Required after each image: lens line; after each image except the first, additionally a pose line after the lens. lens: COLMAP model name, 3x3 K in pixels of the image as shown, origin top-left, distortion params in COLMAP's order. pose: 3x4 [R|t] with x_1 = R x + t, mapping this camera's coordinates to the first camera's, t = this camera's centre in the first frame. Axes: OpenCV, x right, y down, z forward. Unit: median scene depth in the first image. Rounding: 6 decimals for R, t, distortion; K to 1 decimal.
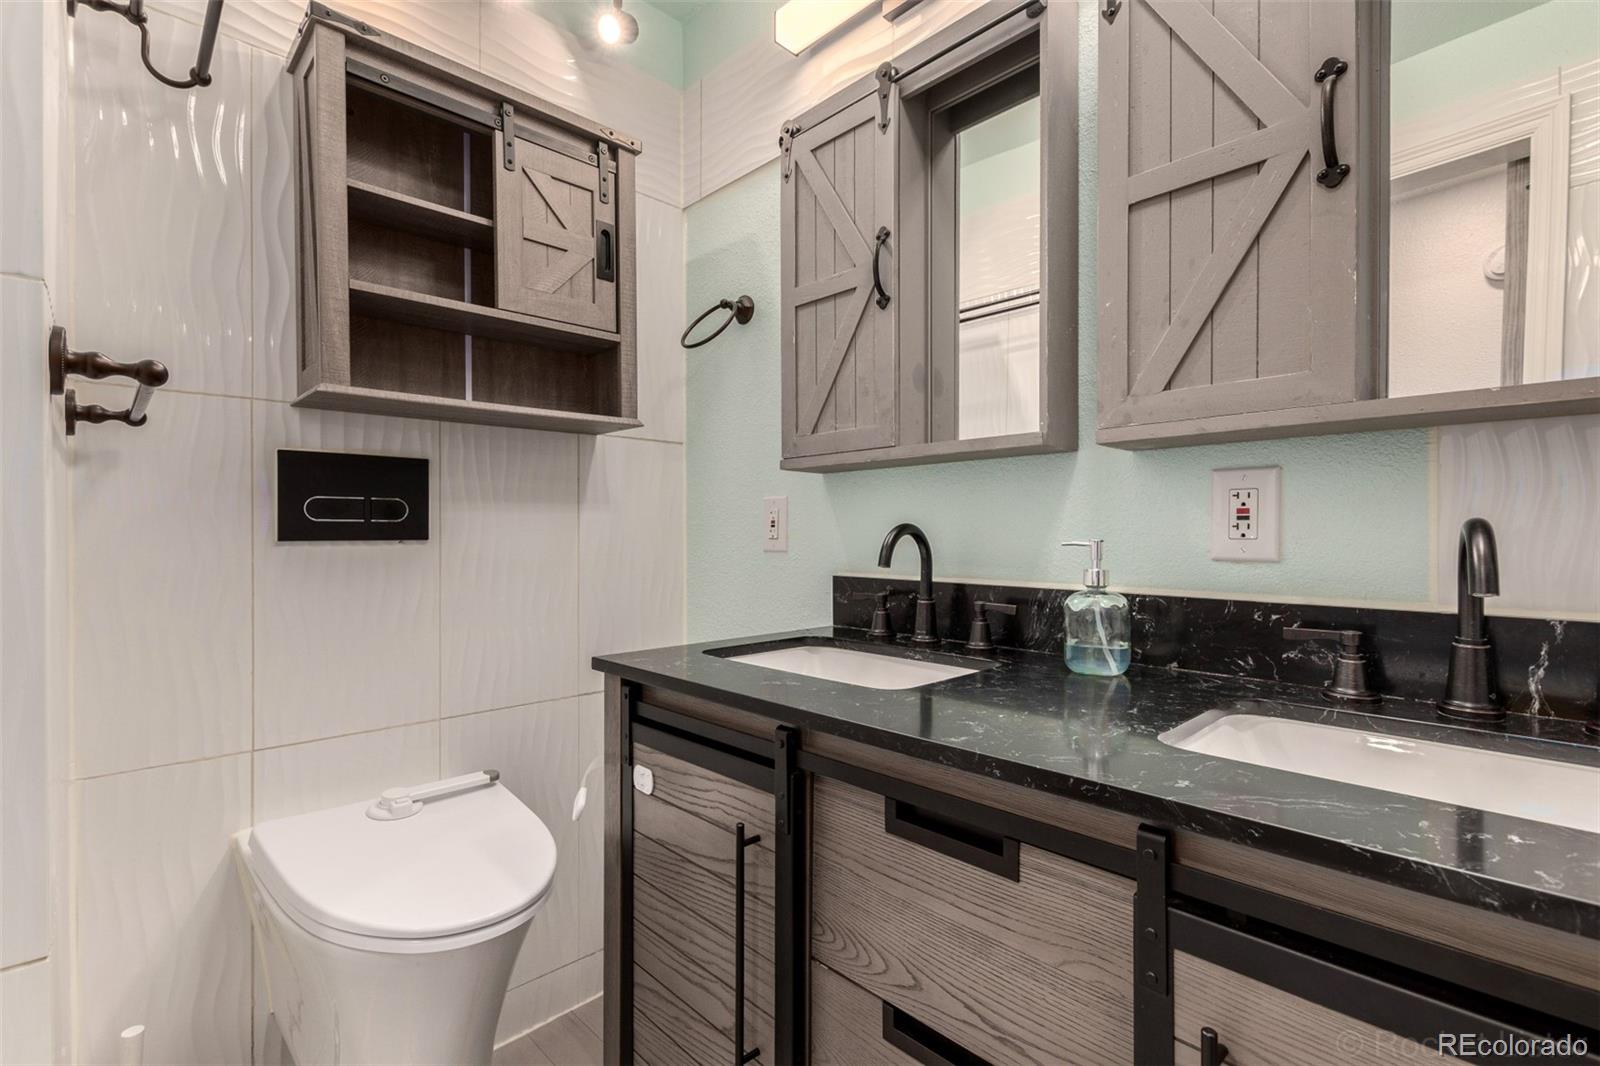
lens RADIAL K [[737.7, 0, 795.8], [0, 737.7, 531.9], [0, 0, 1]] dist [0.010531, -0.002089]
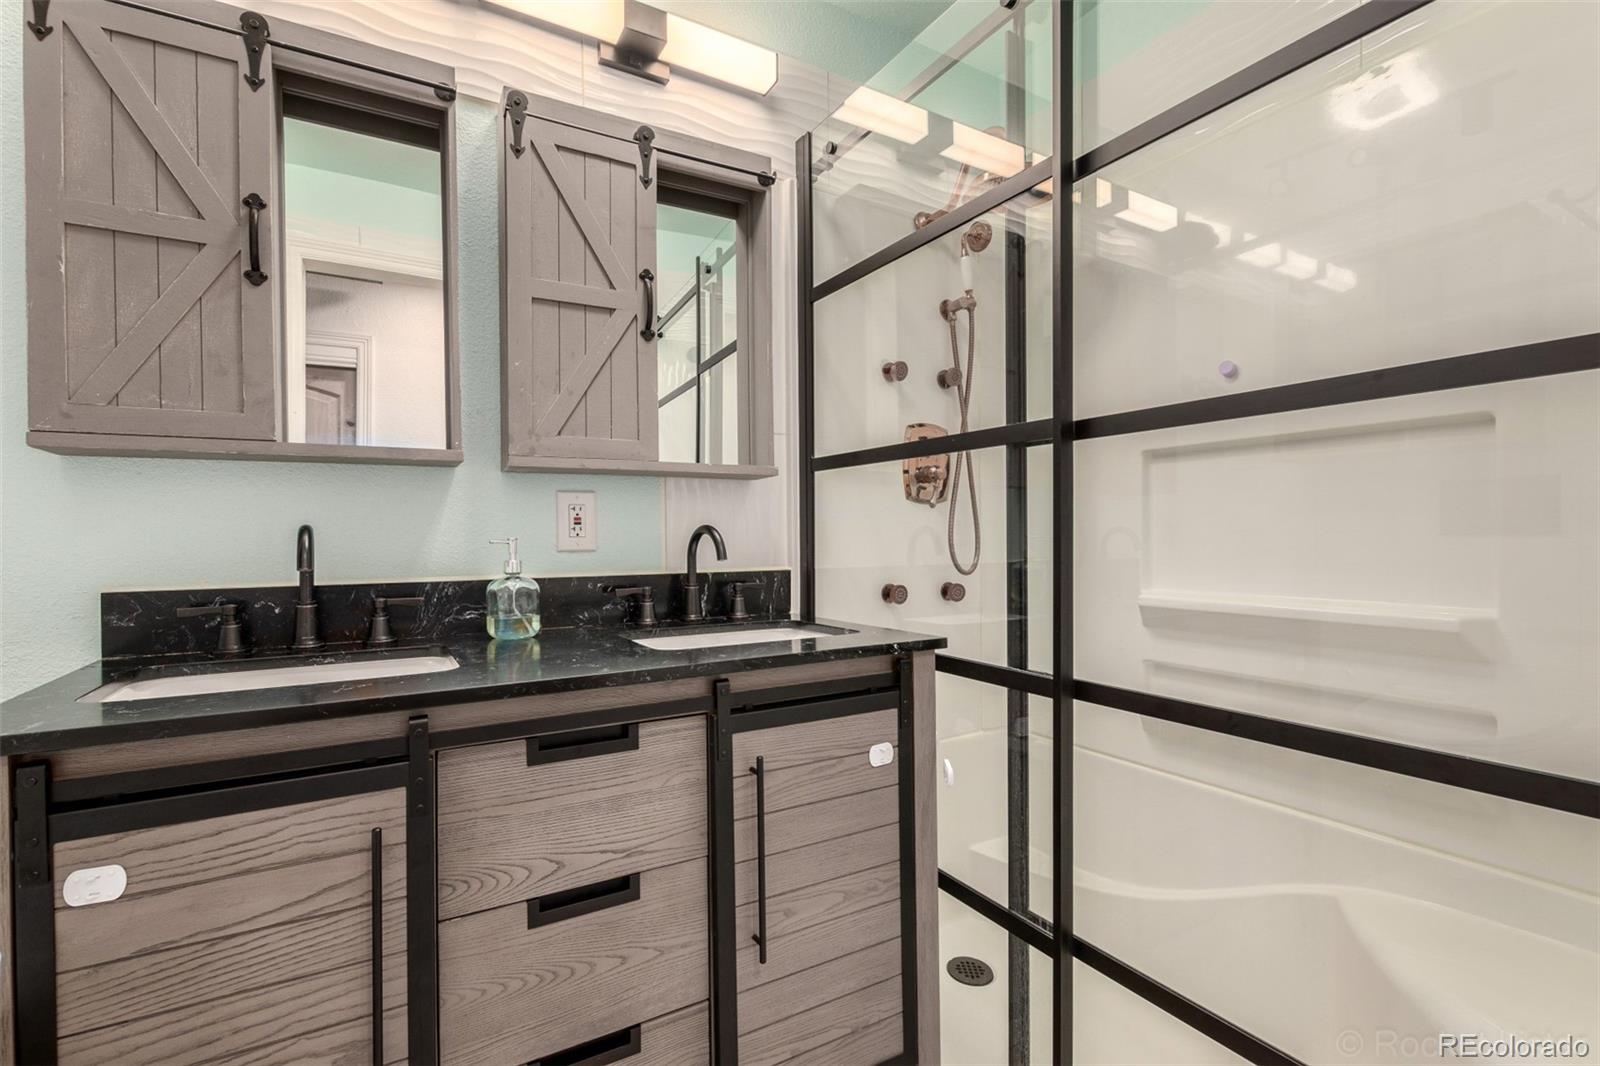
lens RADIAL K [[737.7, 0, 798.2], [0, 737.7, 536.7], [0, 0, 1]] dist [0.010531, -0.002089]
pose [[0.226324, -0.004287, 0.974043, -0.796877], [0.009173, 0.999955, 0.002270, 0.009612], [-0.974009, 0.008422, 0.226353, 0.202739]]
